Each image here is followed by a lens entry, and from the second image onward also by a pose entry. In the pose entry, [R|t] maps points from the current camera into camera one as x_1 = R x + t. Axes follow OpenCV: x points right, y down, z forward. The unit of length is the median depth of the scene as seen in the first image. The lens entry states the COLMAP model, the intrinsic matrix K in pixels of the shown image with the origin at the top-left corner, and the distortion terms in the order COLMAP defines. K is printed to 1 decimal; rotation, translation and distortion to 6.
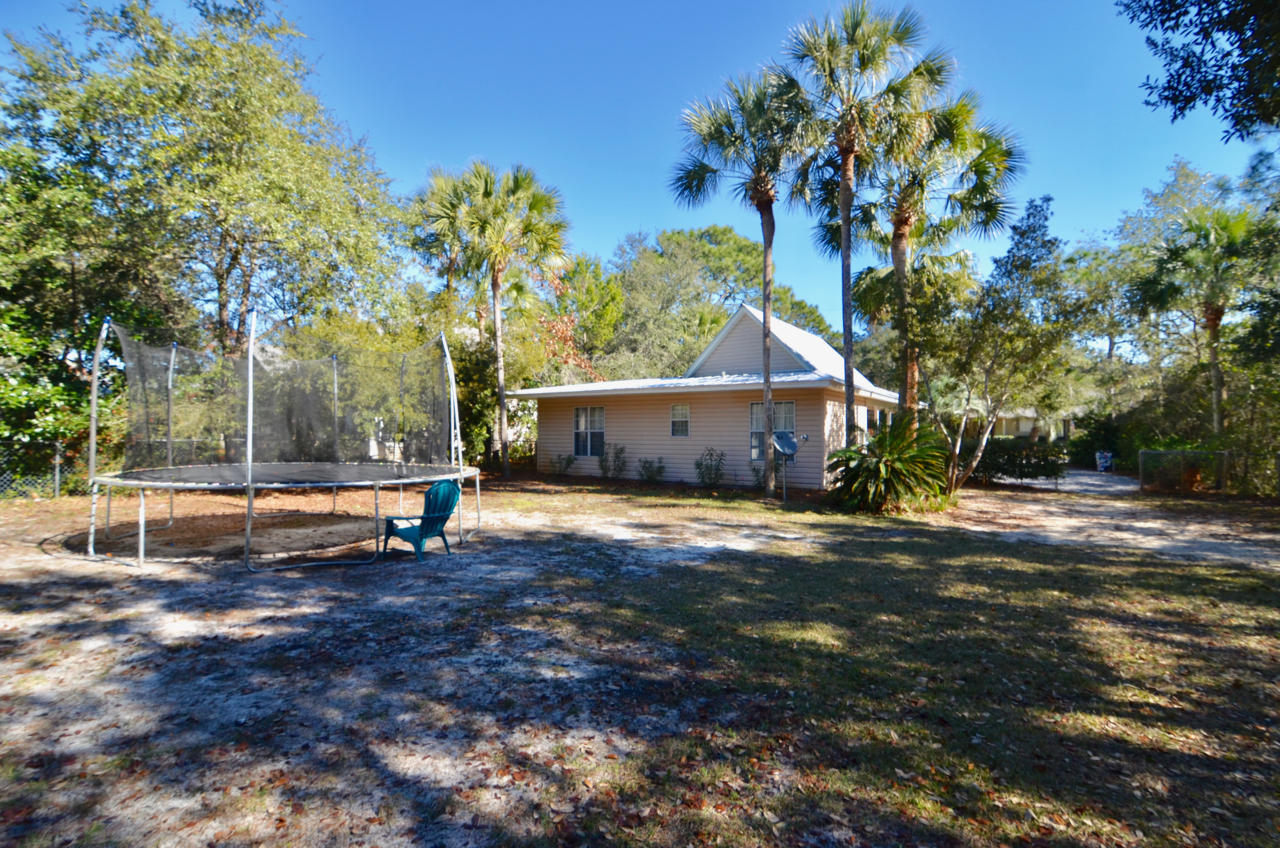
lens RADIAL K [[611.7, 0, 636.1], [0, 611.7, 422.1], [0, 0, 1]] dist [-0.010739, -0.006964]
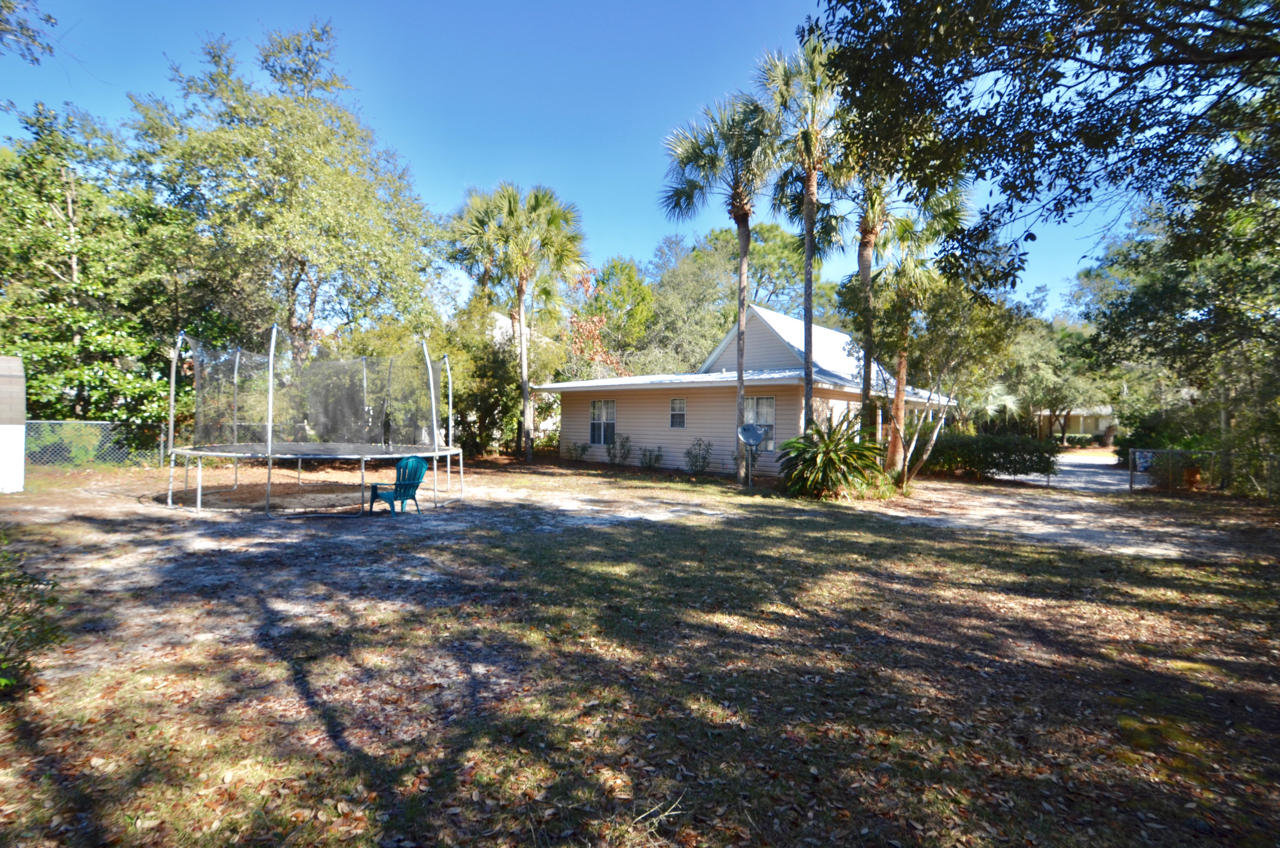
lens RADIAL K [[611.7, 0, 639.8], [0, 611.7, 422.3], [0, 0, 1]] dist [-0.010739, -0.006964]
pose [[0.991494, 0.014600, -0.129327, 0.193358], [-0.012898, 0.999819, 0.013982, -0.001095], [0.129508, -0.012195, 0.991503, -0.132784]]
